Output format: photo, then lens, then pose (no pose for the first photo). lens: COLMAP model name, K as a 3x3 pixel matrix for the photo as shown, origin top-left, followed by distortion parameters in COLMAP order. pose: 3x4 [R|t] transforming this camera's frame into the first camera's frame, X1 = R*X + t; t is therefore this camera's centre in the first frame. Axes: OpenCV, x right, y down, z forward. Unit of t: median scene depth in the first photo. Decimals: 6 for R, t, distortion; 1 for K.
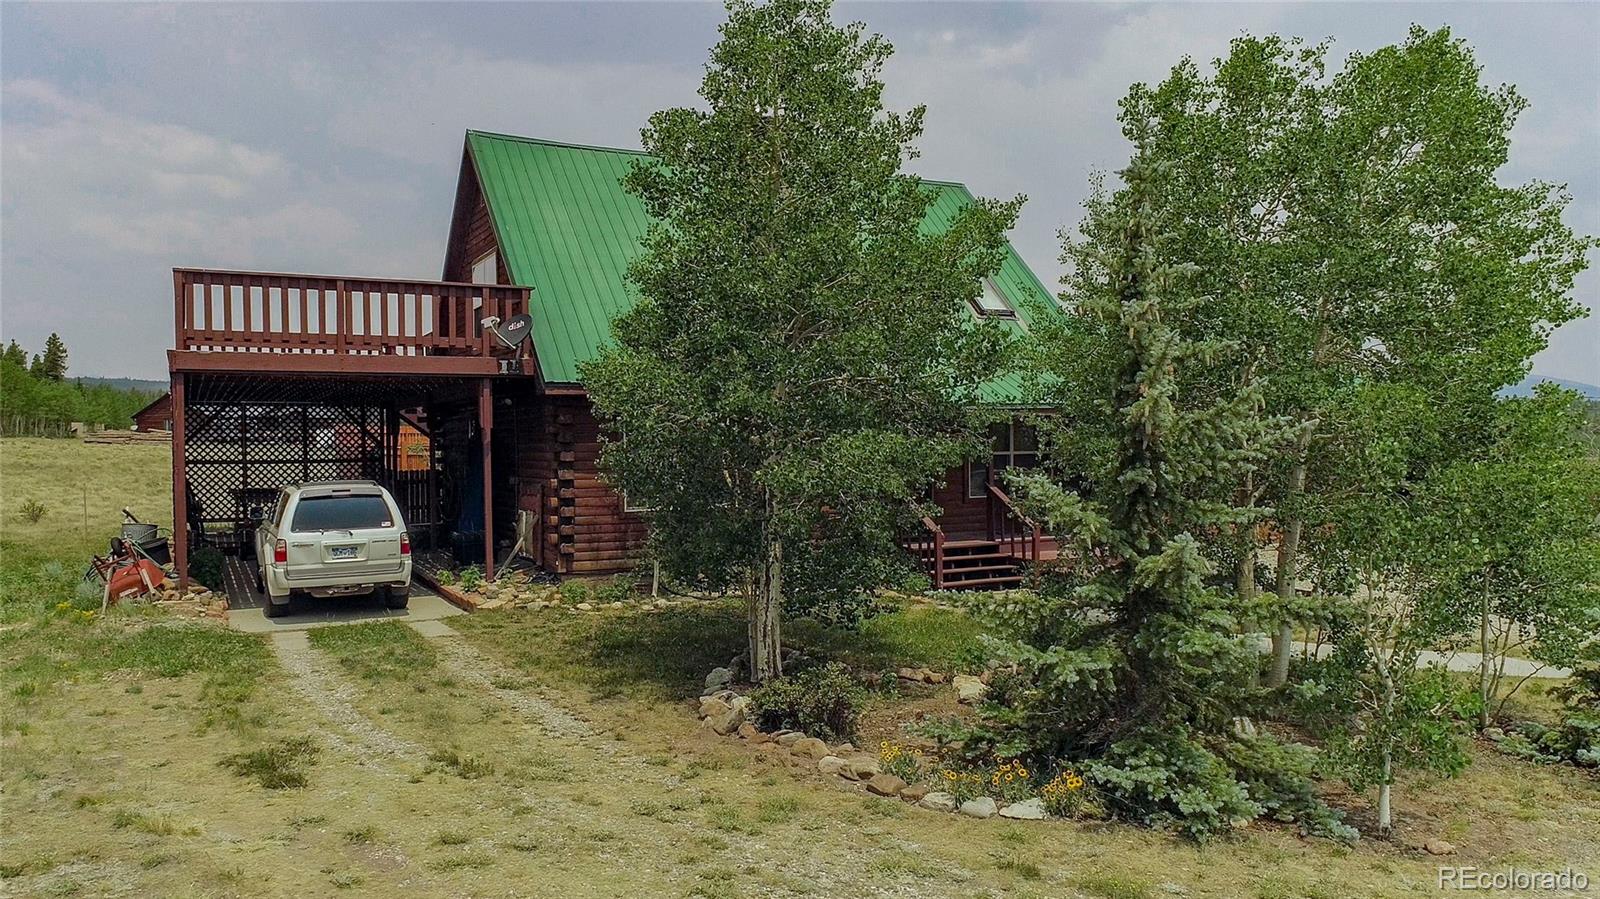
lens RADIAL K [[1184.6, 0, 800.0], [0, 1184.6, 449.5], [0, 0, 1]] dist [0.000241, -0.002046]
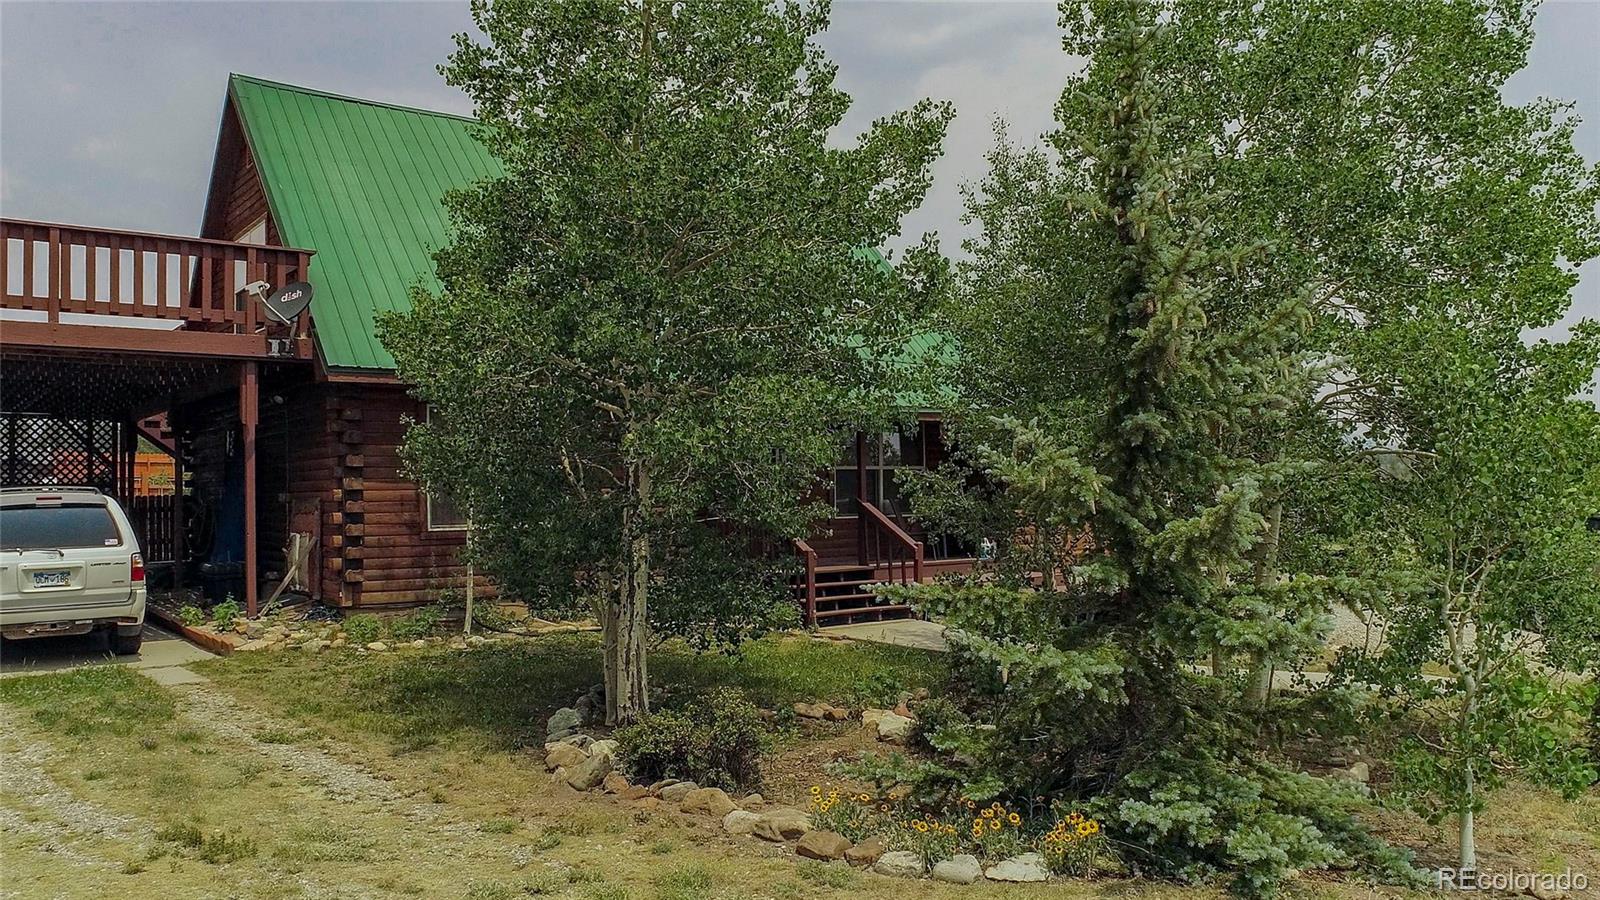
lens RADIAL K [[1255.4, 0, 793.7], [0, 1255.4, 447.2], [0, 0, 1]] dist [-0.010371, 0.009556]
pose [[0.988534, 0.001770, 0.150988, -0.046935], [0.005272, 0.998917, -0.046230, 0.056345], [-0.150906, 0.046496, 0.987454, 0.174374]]
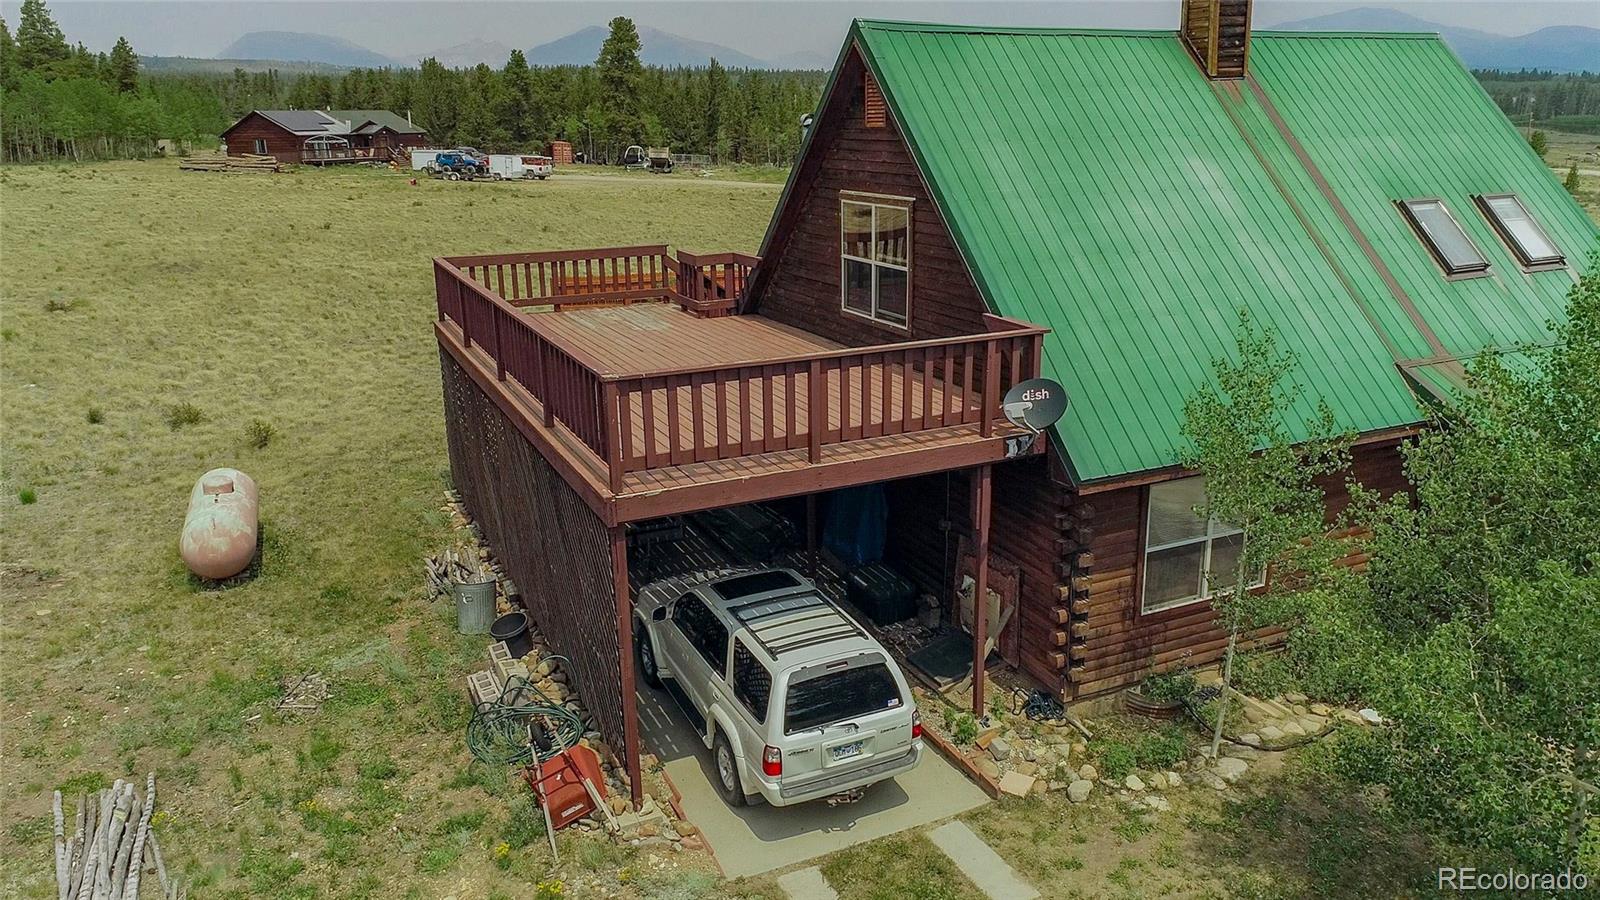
lens RADIAL K [[1157.8, 0, 800.0], [0, 1157.8, 450.0], [0, 0, 1]] dist [-0.005087, -0.000435]
pose [[0.998818, 0.007478, -0.048021, -0.509422], [0.005490, 0.964405, 0.264374, -0.374755], [0.048288, -0.264325, 0.963224, 0.483061]]
